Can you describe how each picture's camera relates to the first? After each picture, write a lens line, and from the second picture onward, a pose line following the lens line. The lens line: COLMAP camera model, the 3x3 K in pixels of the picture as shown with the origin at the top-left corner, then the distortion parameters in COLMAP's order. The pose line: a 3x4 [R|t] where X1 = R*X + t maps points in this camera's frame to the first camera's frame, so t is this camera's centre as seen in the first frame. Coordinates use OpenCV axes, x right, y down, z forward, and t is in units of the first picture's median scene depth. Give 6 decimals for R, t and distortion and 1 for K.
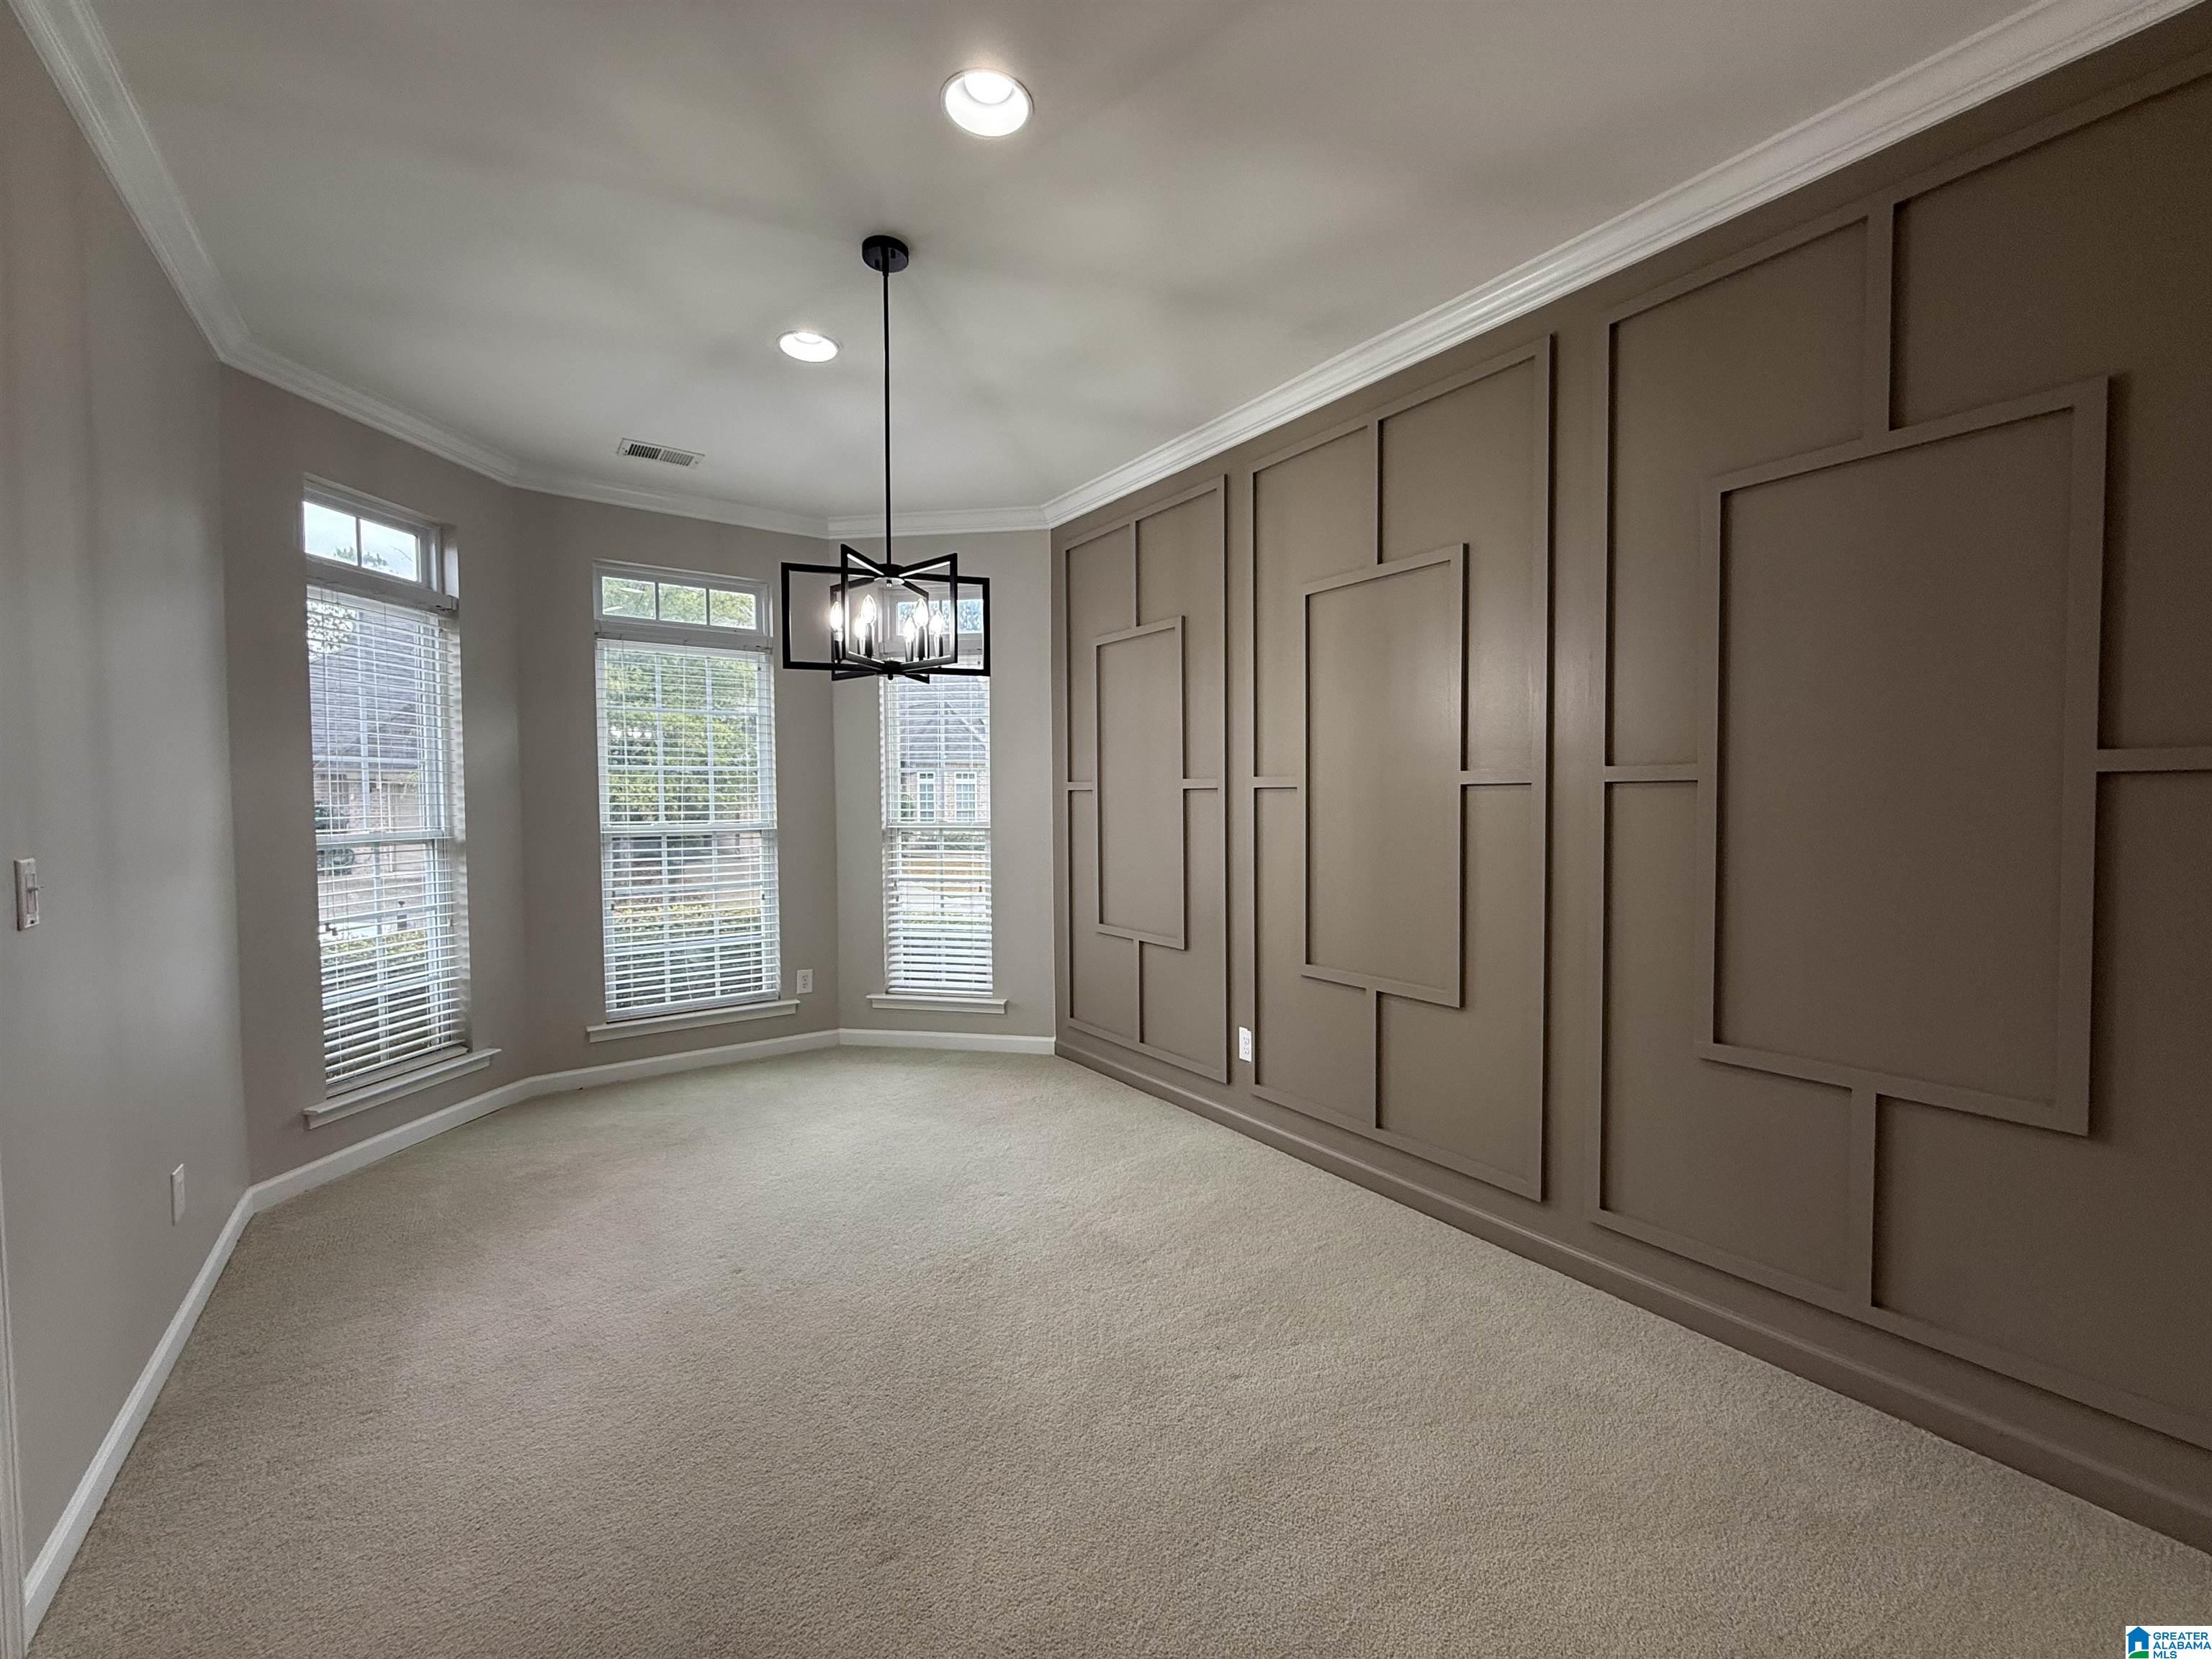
lens RADIAL K [[910.9, 0, 1108.0], [0, 910.9, 823.7], [0, 0, 1]] dist [0.002956, 0.000184]
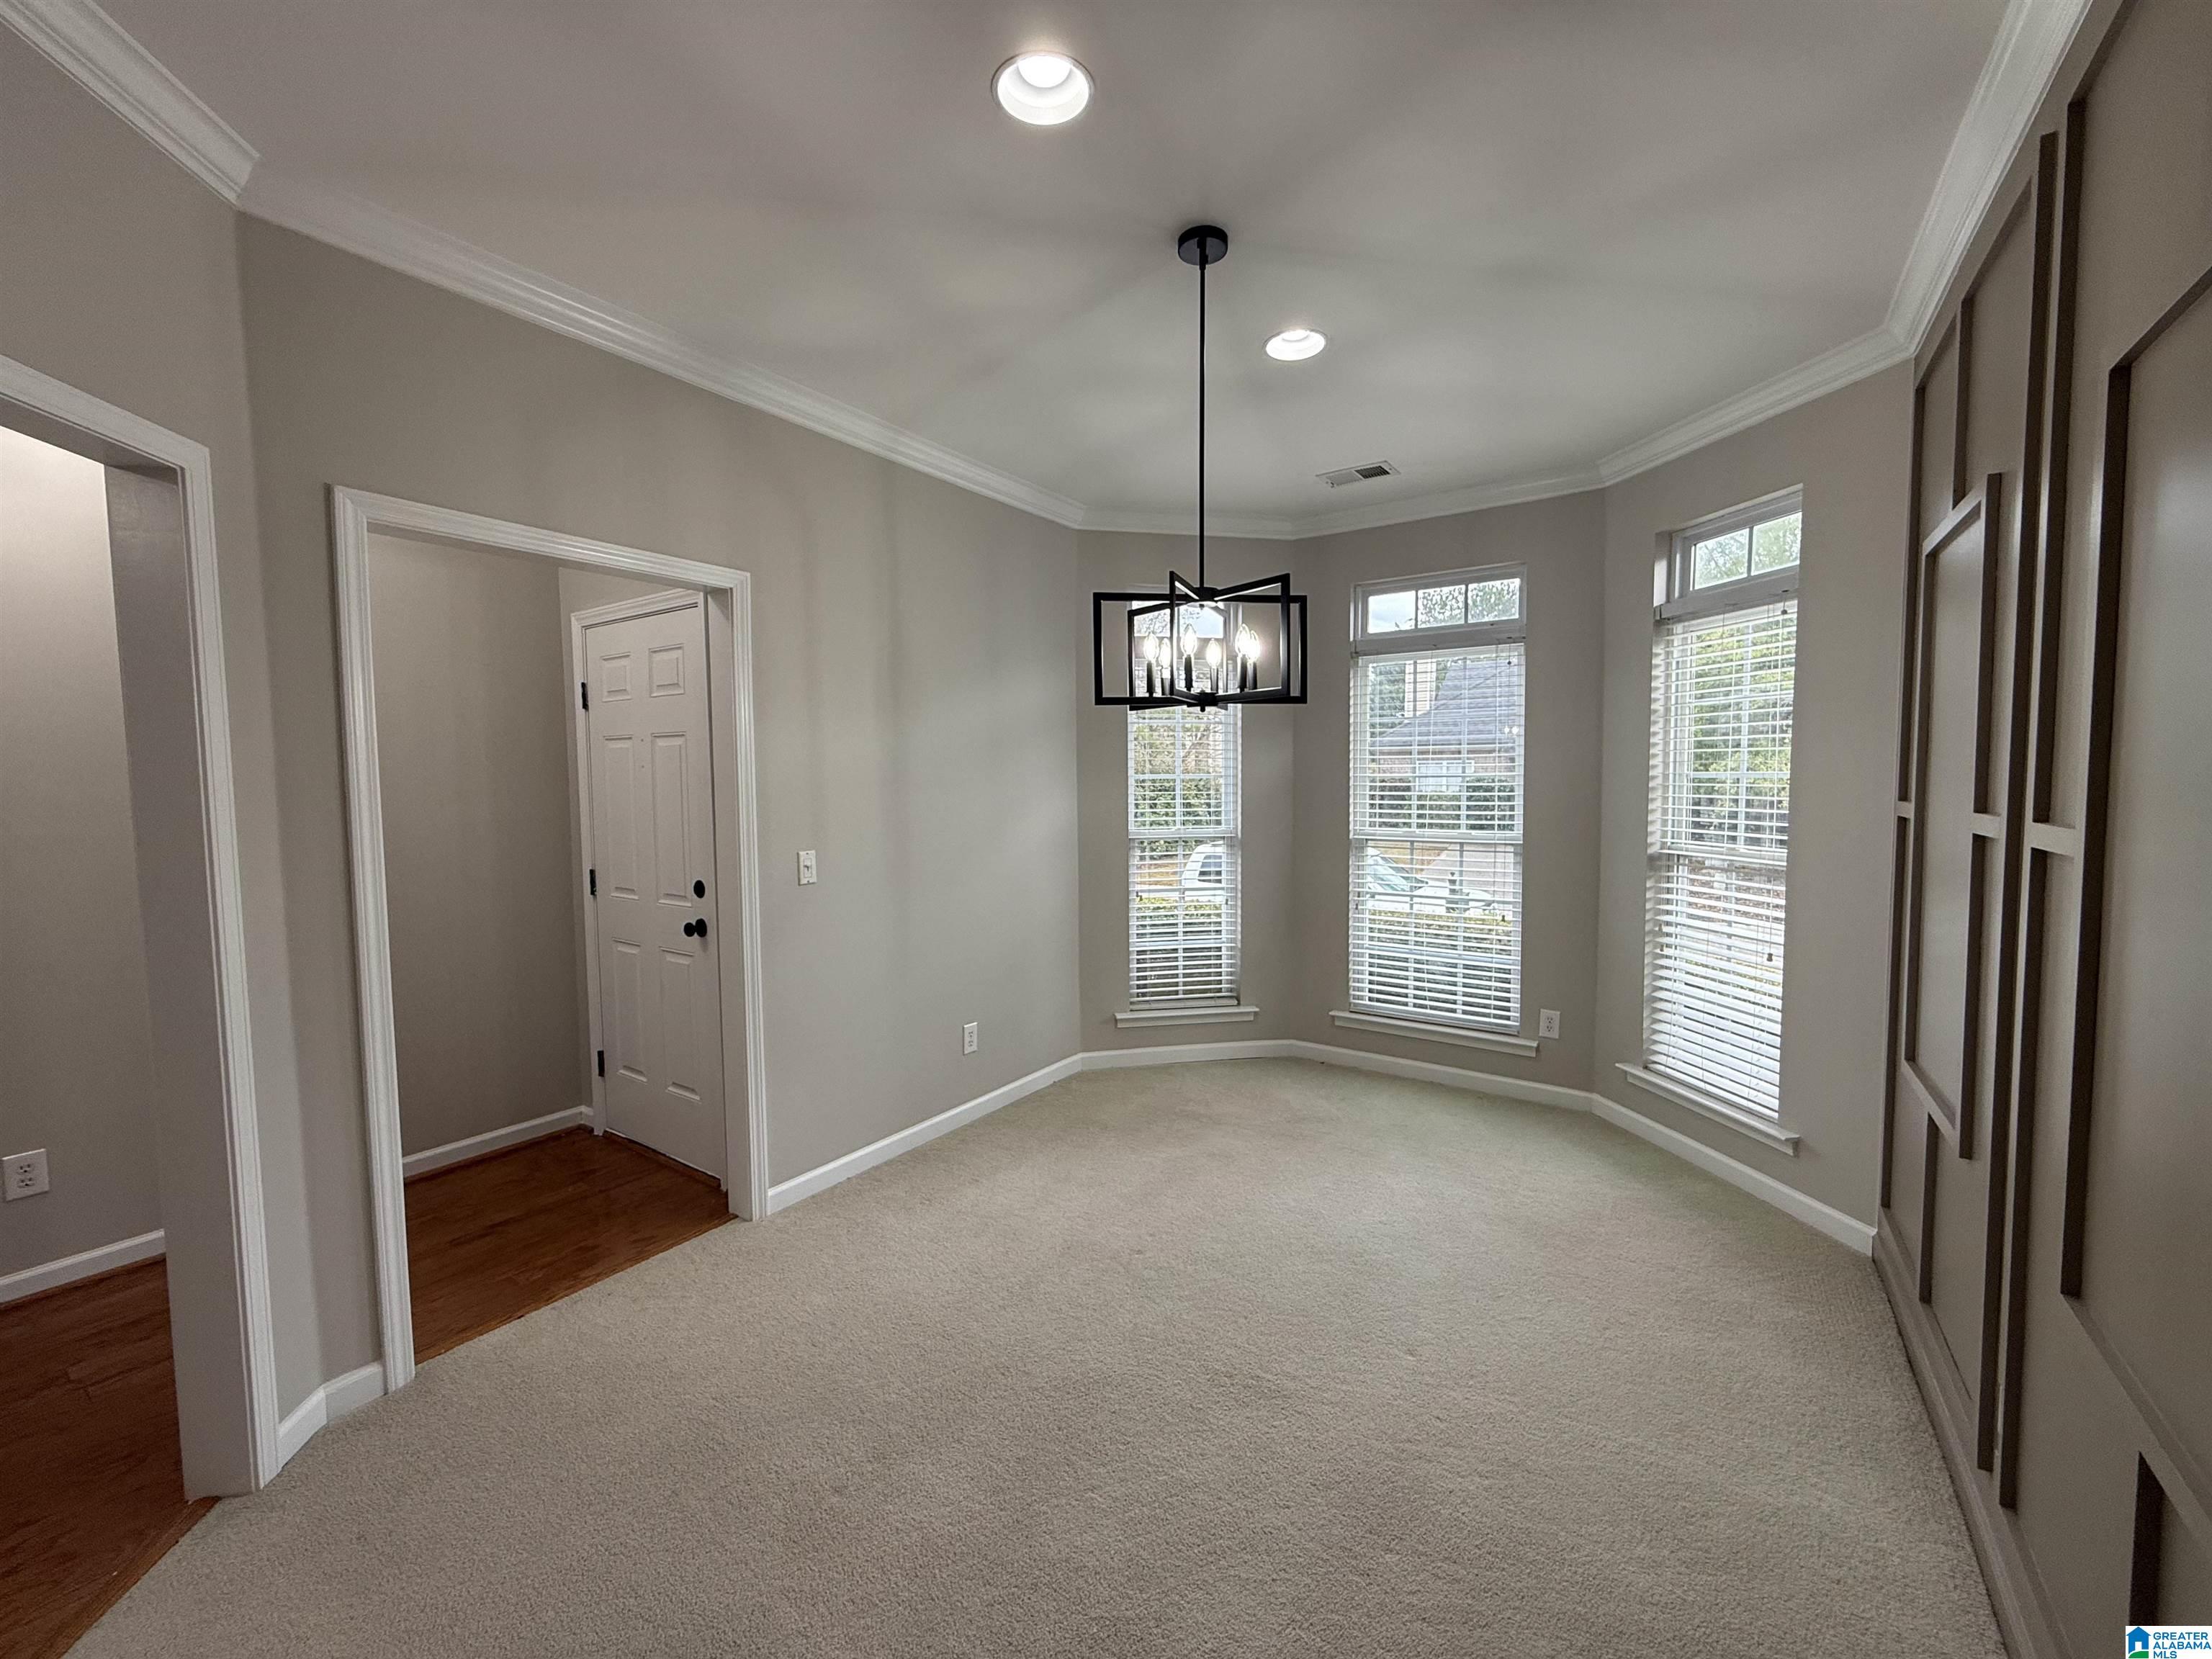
lens RADIAL K [[910.9, 0, 1119.3], [0, 910.9, 817.4], [0, 0, 1]] dist [0.002956, 0.000184]
pose [[0.314711, 0.048364, -0.947955, 0.410322], [-0.024051, 0.998787, 0.042973, -0.056884], [0.948883, 0.009276, 0.315492, 0.419065]]
